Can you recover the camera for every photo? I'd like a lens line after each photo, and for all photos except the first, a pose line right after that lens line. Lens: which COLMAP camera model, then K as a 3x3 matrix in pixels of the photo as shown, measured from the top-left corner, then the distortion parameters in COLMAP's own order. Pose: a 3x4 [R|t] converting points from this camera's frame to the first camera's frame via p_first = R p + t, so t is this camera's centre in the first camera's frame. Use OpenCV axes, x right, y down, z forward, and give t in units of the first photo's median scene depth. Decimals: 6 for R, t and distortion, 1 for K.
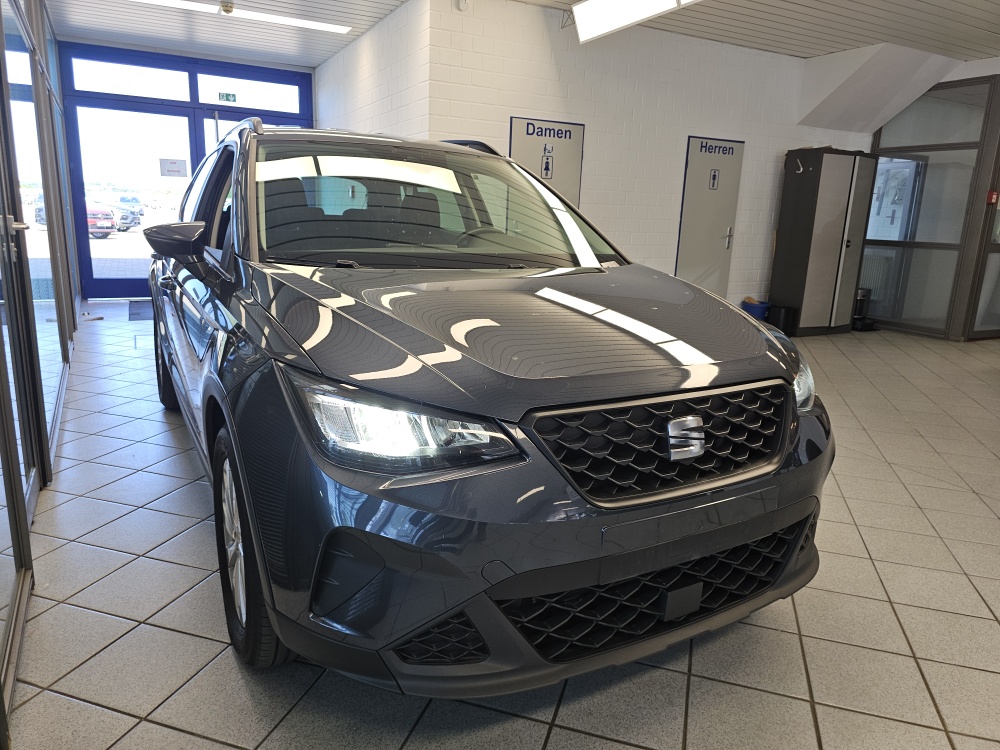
lens RADIAL K [[683.7, 0, 492.5], [0, 683.7, 367.5], [0, 0, 1]] dist [0.054635, -0.067736]
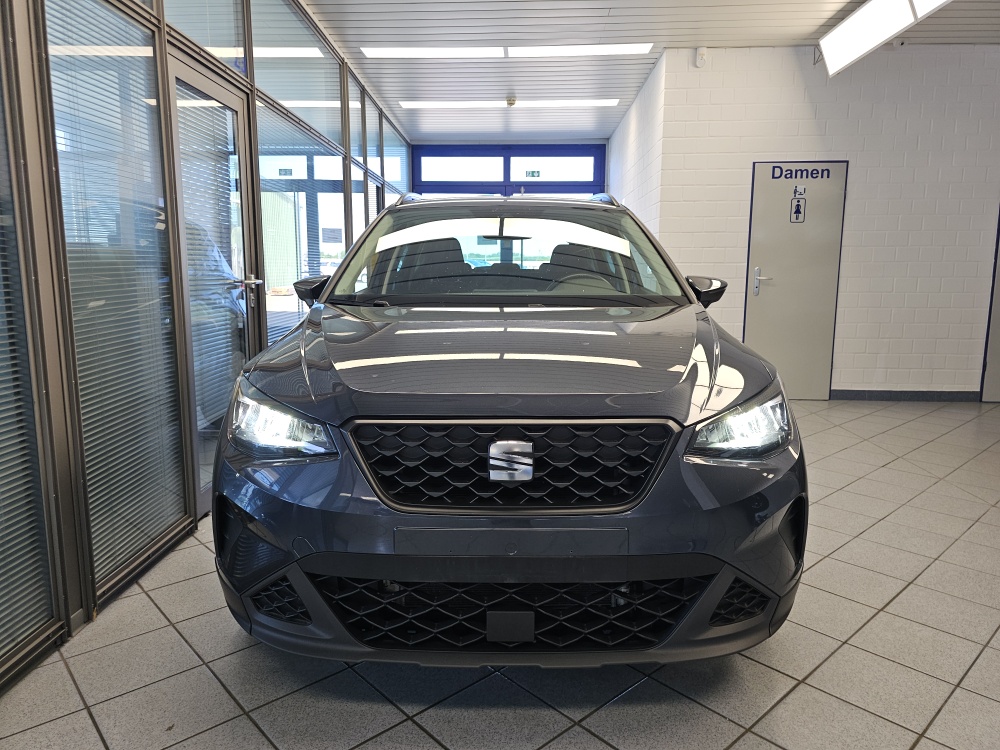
lens RADIAL K [[684.2, 0, 501.8], [0, 684.2, 359.7], [0, 0, 1]] dist [0.030085, -0.001811]
pose [[0.859112, 0.033343, -0.510700, 0.220302], [-0.081220, 0.994112, -0.071726, 0.007063], [0.505302, 0.103099, 0.856762, 0.025921]]
